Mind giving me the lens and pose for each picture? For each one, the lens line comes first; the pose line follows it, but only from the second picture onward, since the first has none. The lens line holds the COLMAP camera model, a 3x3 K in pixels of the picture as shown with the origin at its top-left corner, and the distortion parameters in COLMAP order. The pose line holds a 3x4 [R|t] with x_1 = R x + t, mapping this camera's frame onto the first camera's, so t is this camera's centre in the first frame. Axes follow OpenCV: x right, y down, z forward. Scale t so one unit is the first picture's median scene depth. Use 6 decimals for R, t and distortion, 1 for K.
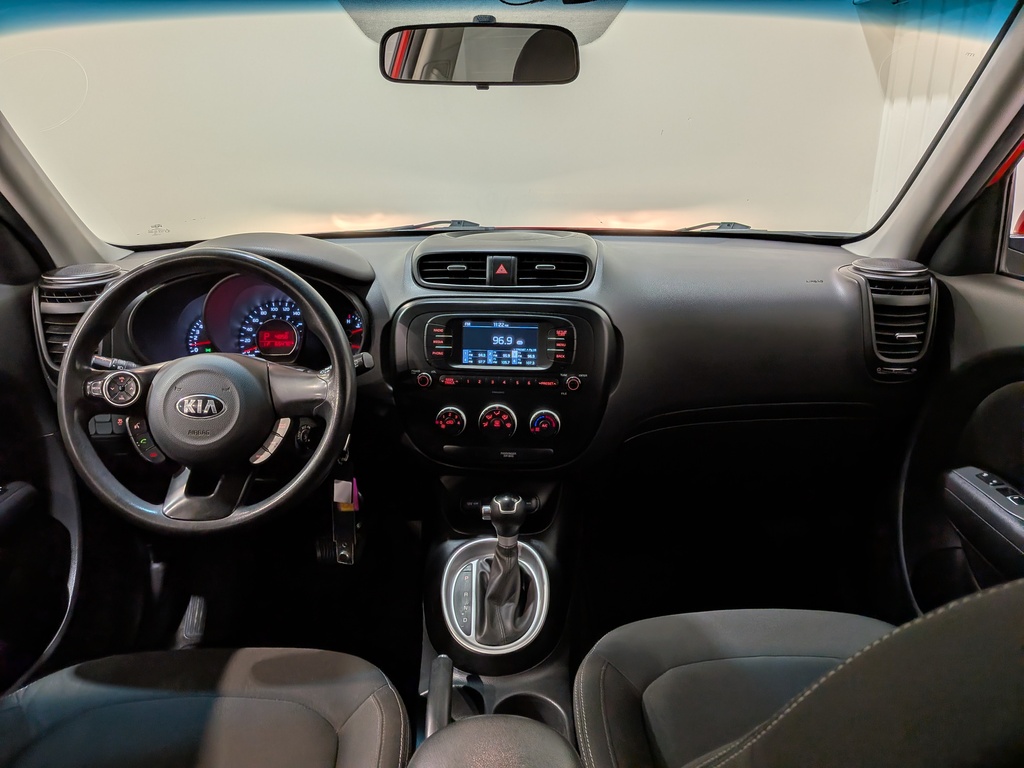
lens RADIAL K [[744.5, 0, 516.9], [0, 744.5, 388.6], [0, 0, 1]] dist [0.049578, -0.079225]
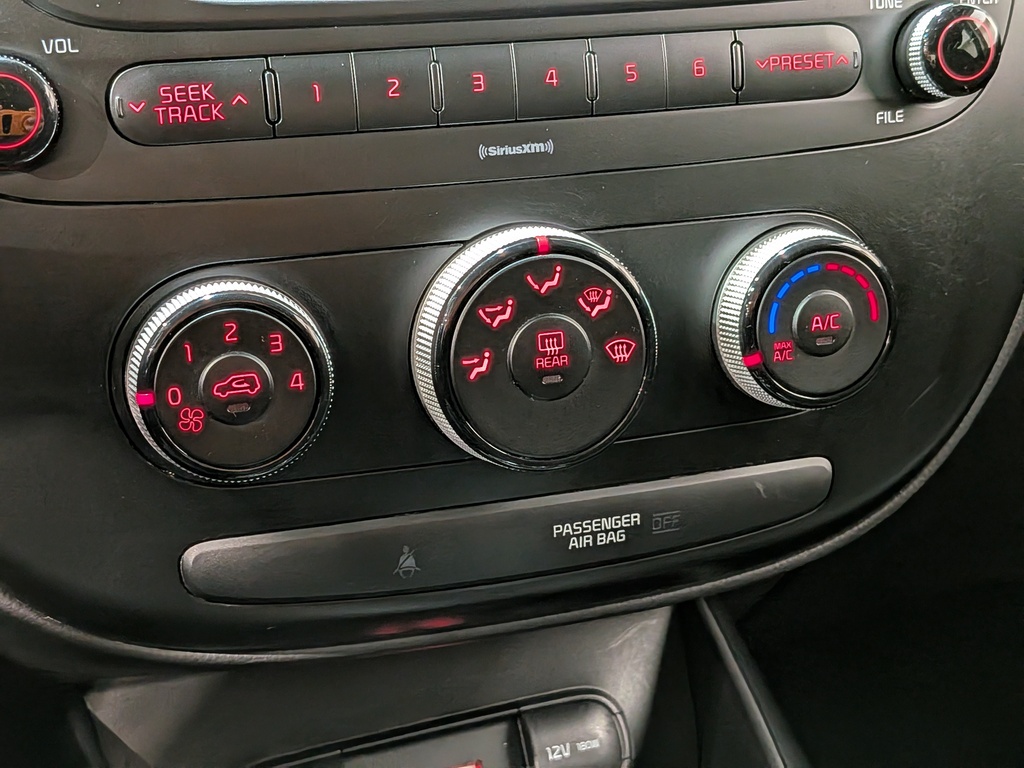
lens RADIAL K [[1501.0, 0, 474.6], [0, 1501.0, 388.0], [0, 0, 1]] dist [0.092135, 0.000000]
pose [[0.937082, -0.143136, 0.318417, -0.139670], [0.122436, 0.988897, 0.084211, 0.026696], [-0.326935, -0.039926, 0.944203, 0.703902]]
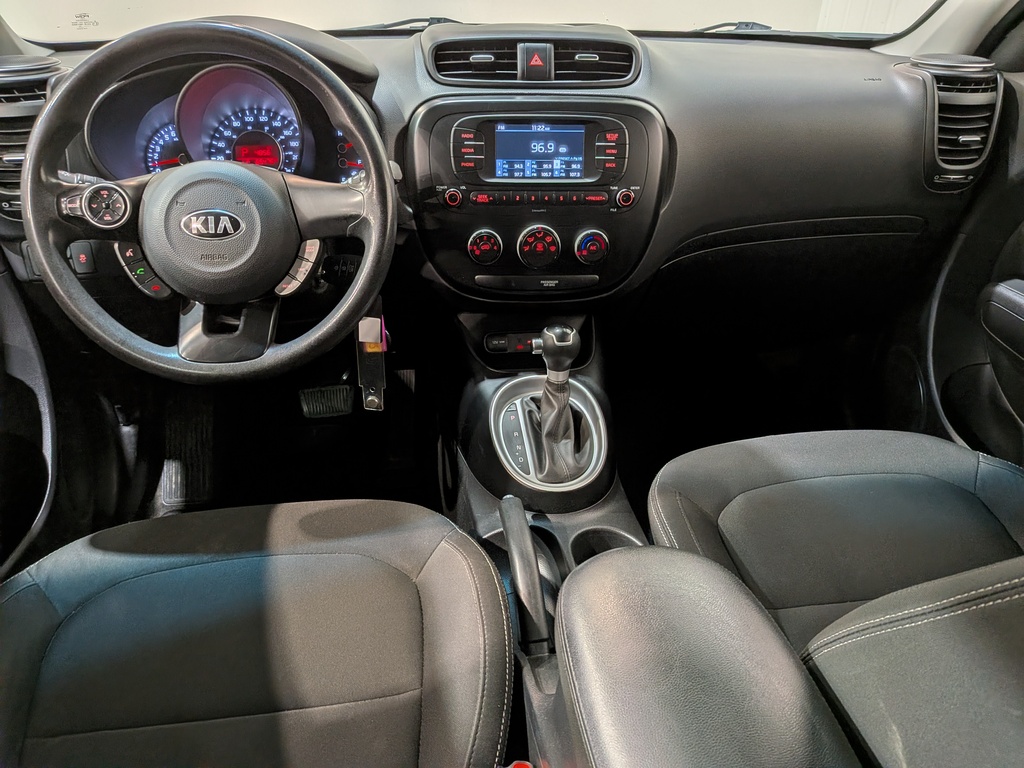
lens RADIAL K [[744.5, 0, 505.6], [0, 744.5, 405.4], [0, 0, 1]] dist [0.049578, -0.079225]
pose [[0.992334, -0.050588, 0.112757, -0.174162], [0.026664, 0.978533, 0.204357, 0.048835], [-0.120674, -0.199784, 0.972381, 0.106158]]
